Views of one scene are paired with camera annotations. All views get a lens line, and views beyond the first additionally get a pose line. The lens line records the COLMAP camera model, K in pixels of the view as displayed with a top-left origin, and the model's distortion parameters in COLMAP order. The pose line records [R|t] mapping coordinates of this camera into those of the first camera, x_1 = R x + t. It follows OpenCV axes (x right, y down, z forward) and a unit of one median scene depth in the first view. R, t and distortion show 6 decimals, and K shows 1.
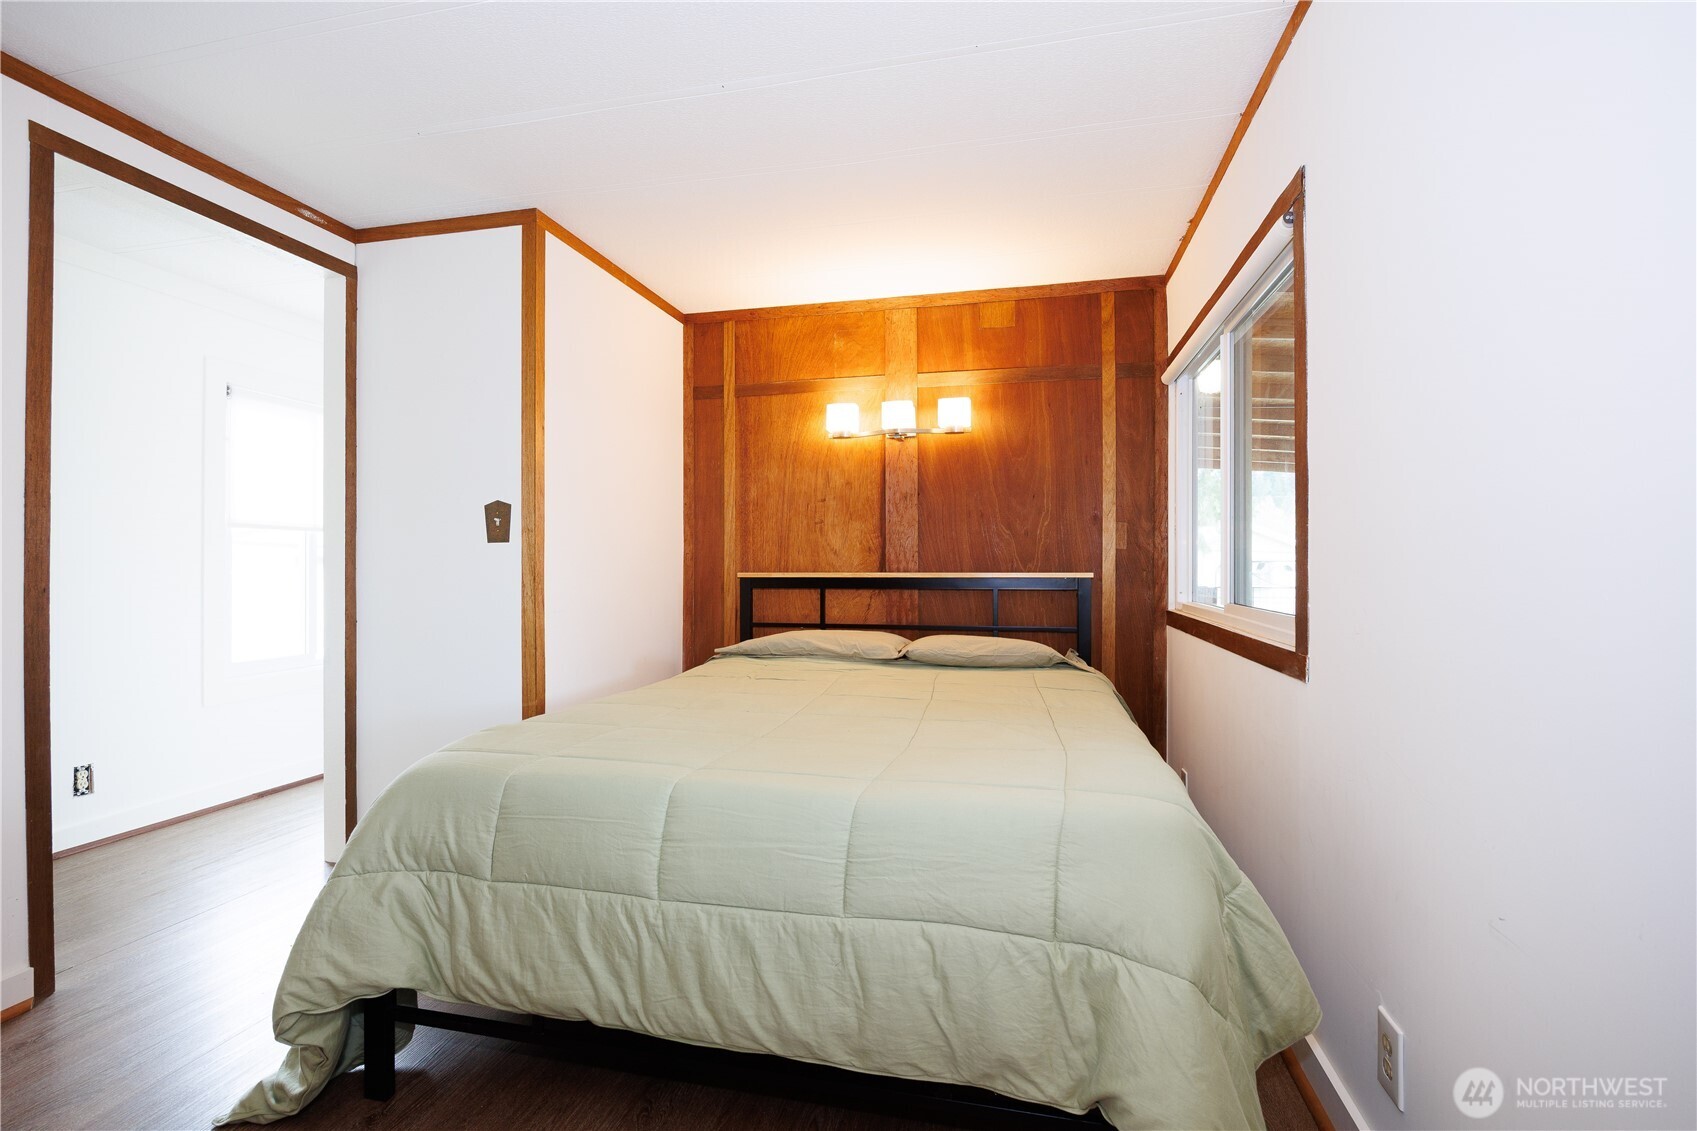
lens RADIAL K [[778.6, 0, 847.7], [0, 778.6, 561.1], [0, 0, 1]] dist [-0.005587, -0.000210]
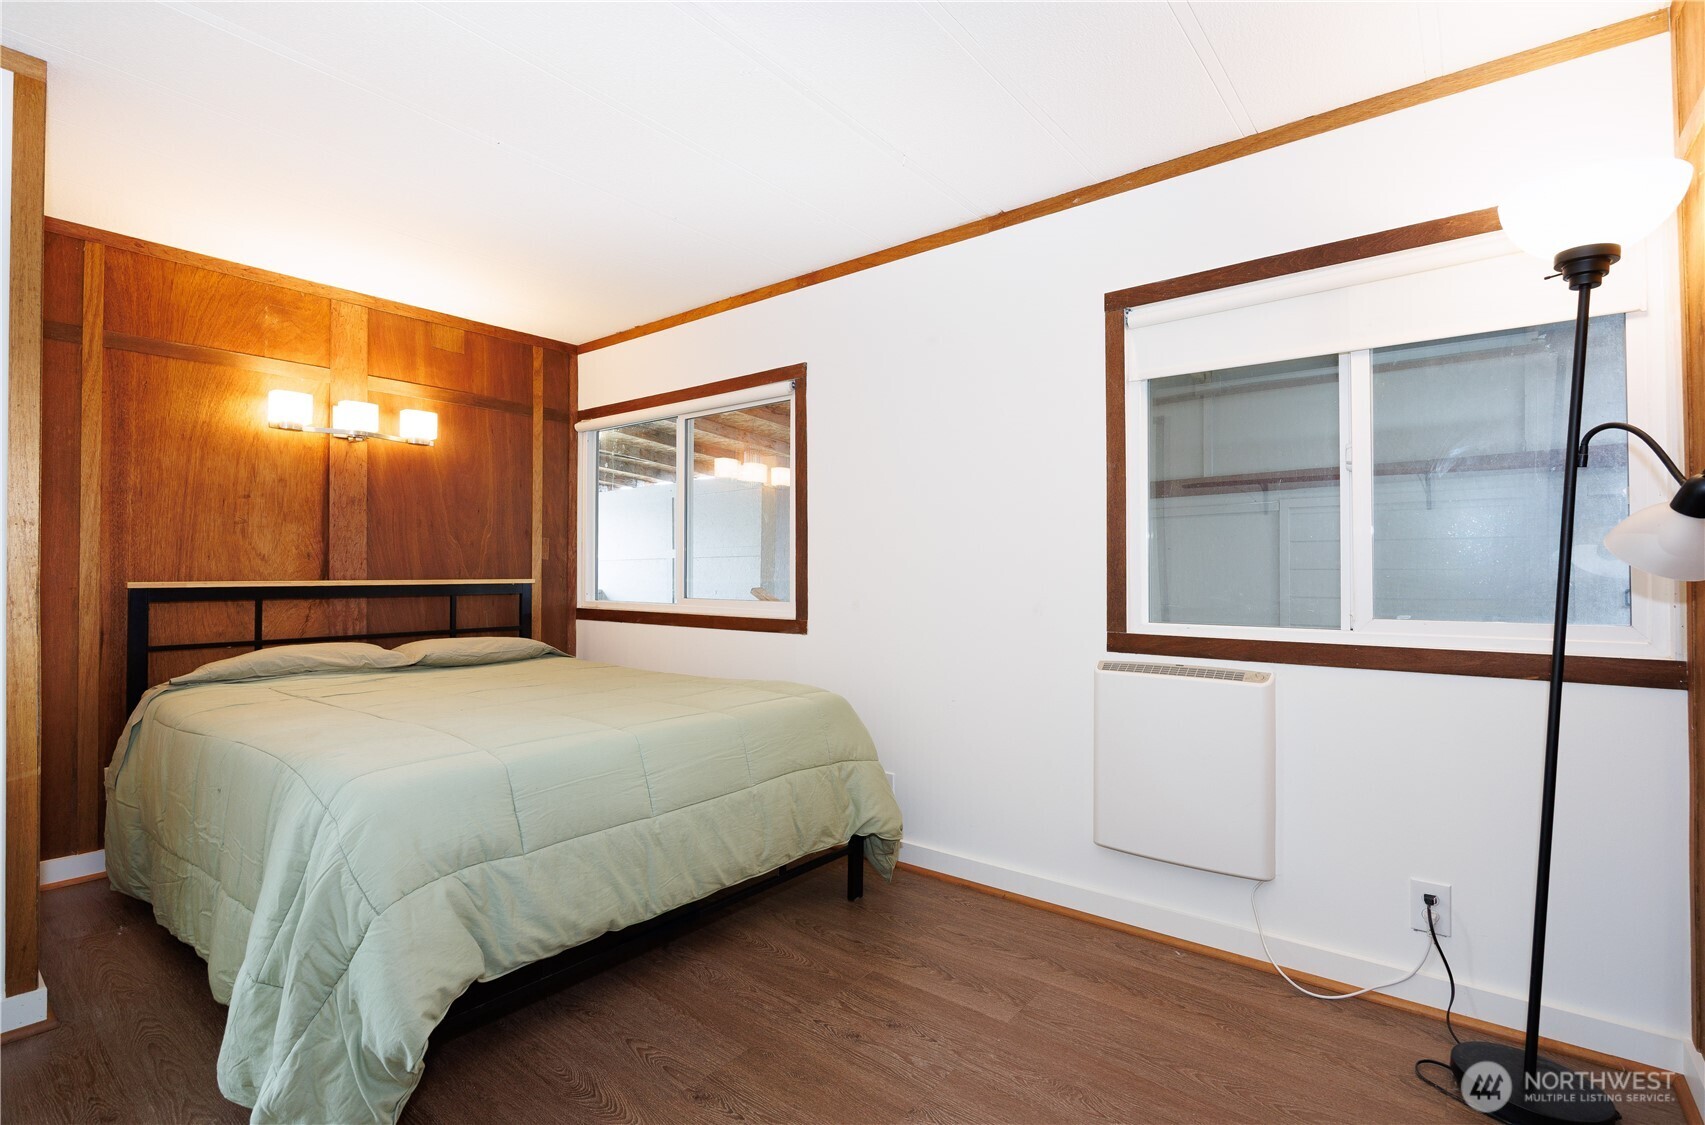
lens RADIAL K [[791.3, 0, 852.3], [0, 791.3, 565.7], [0, 0, 1]] dist [-0.020292, -0.000077]
pose [[0.426572, 0.007900, 0.904419, -0.537311], [-0.005214, 0.999967, -0.006275, -0.000464], [-0.904438, -0.002039, 0.426599, 0.035228]]
